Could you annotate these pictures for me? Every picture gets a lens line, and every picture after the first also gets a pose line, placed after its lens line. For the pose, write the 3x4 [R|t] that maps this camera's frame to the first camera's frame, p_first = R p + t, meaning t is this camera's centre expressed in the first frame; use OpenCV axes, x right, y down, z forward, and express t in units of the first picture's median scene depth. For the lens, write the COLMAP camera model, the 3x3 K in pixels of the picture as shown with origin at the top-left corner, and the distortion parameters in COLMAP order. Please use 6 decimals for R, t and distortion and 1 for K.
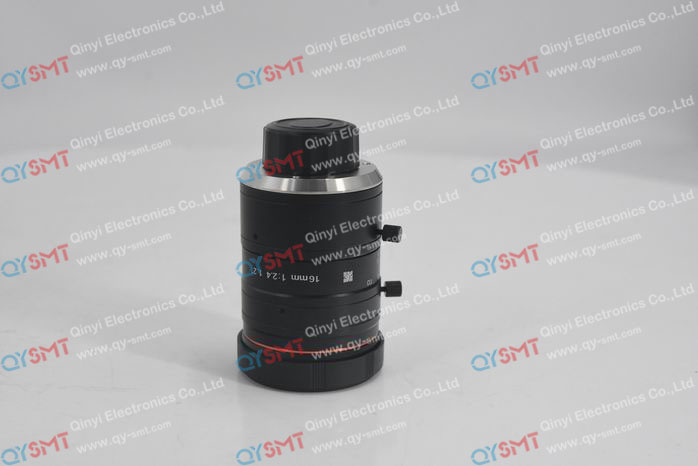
lens RADIAL K [[1180.6, 0, 349.3], [0, 1180.6, 233.4], [0, 0, 1]] dist [-0.010722, 0.000000]
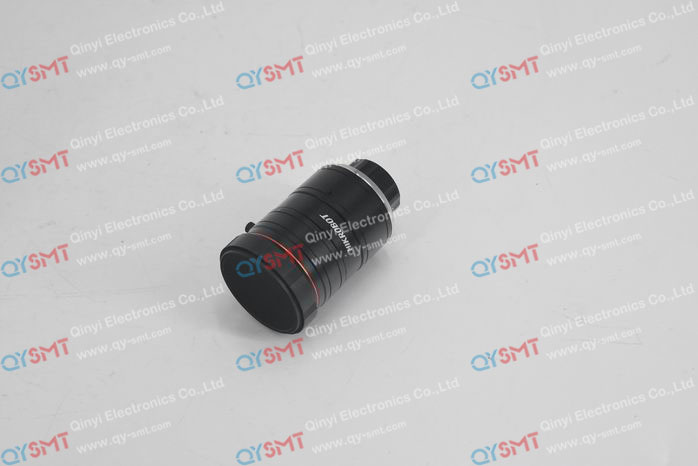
lens RADIAL K [[1180.6, 0, 349.0], [0, 1180.6, 232.4], [0, 0, 1]] dist [-0.007812, 0.000000]
pose [[1.000000, 0.000011, -0.000292, -0.000008], [-0.000010, 0.999999, 0.001175, 0.270940], [0.000292, -0.001175, 0.999999, -0.000359]]
